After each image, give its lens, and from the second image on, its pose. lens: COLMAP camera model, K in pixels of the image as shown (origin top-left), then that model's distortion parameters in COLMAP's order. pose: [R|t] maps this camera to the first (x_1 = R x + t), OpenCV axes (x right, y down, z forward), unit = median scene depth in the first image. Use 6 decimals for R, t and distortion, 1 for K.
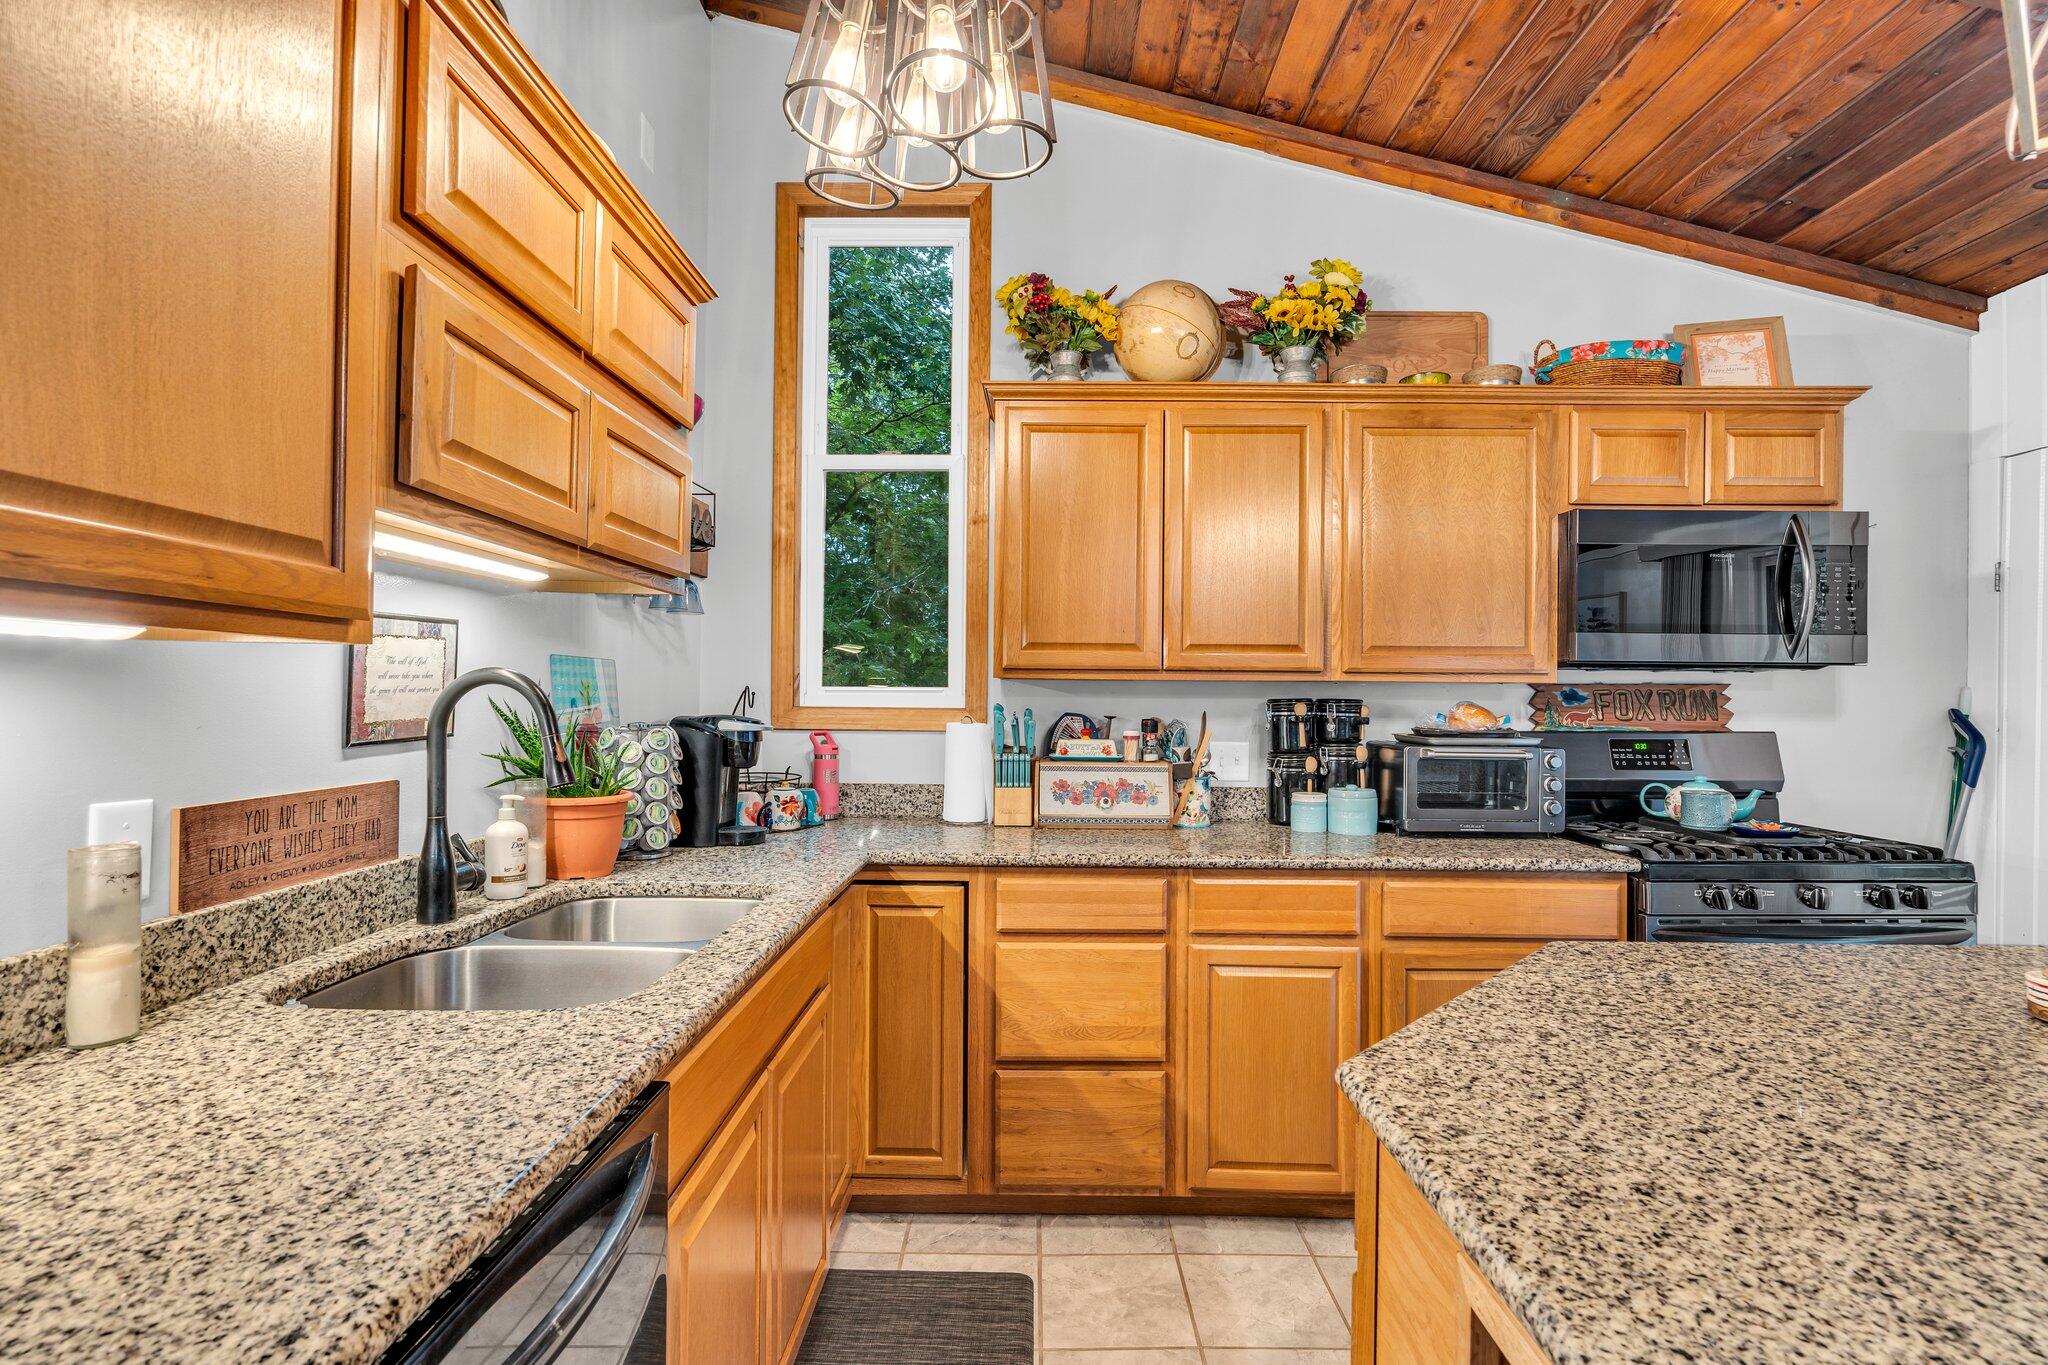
lens RADIAL K [[942.0, 0, 1008.2], [0, 942.0, 690.3], [0, 0, 1]] dist [0.003548, 0.000487]
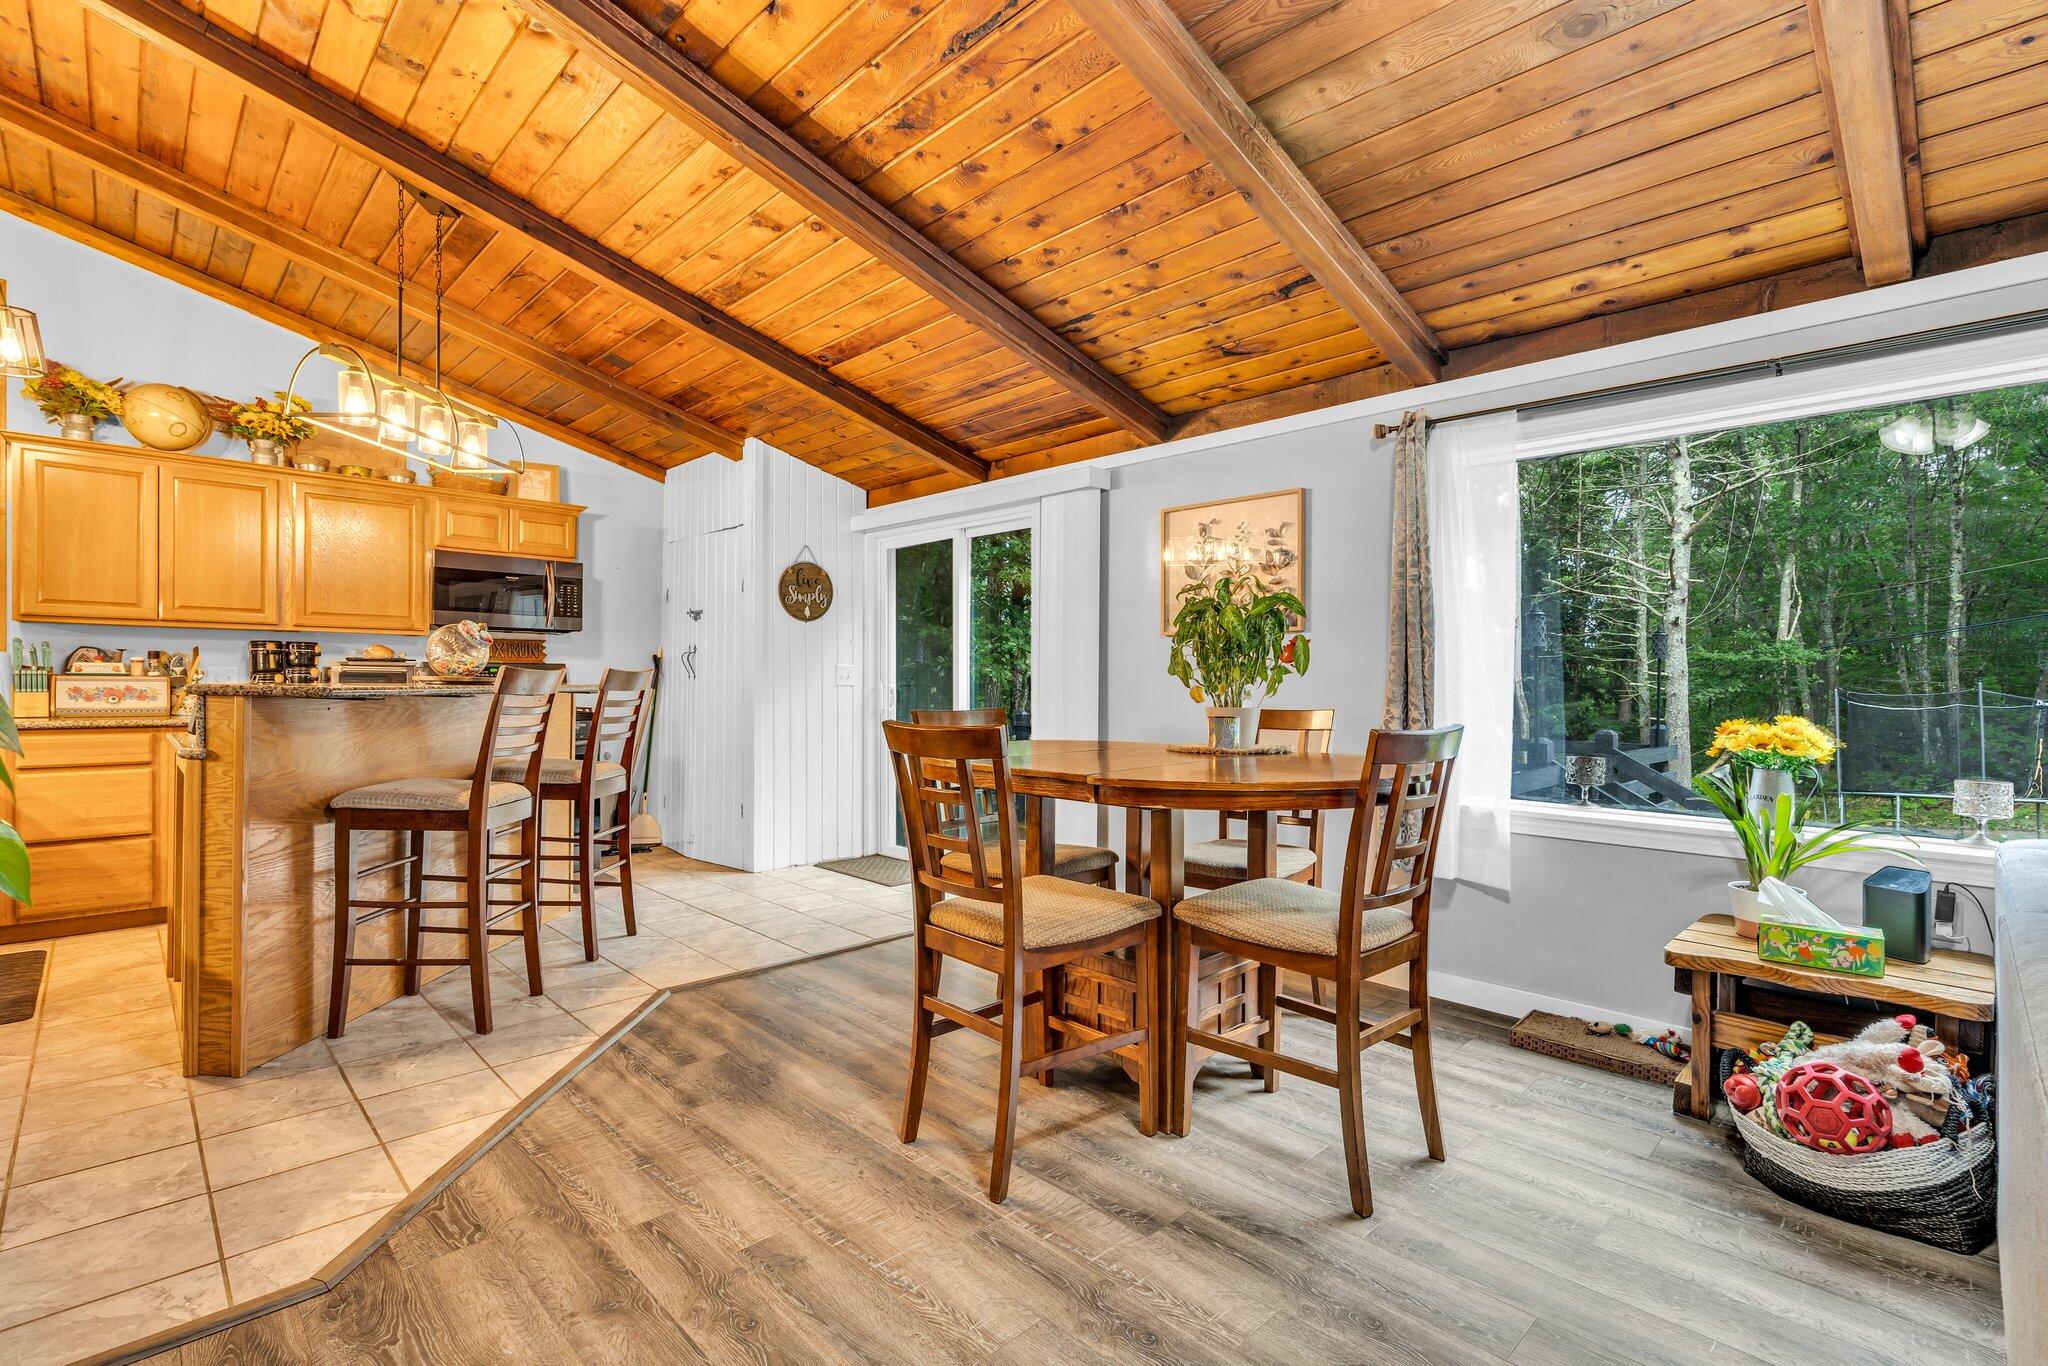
lens RADIAL K [[942.0, 0, 1015.5], [0, 942.0, 685.4], [0, 0, 1]] dist [0.003548, 0.000487]
pose [[0.696383, -0.006886, 0.717638, 0.015833], [-0.009182, 0.999787, 0.018503, 0.048850], [-0.717612, -0.019475, 0.696171, -1.247436]]
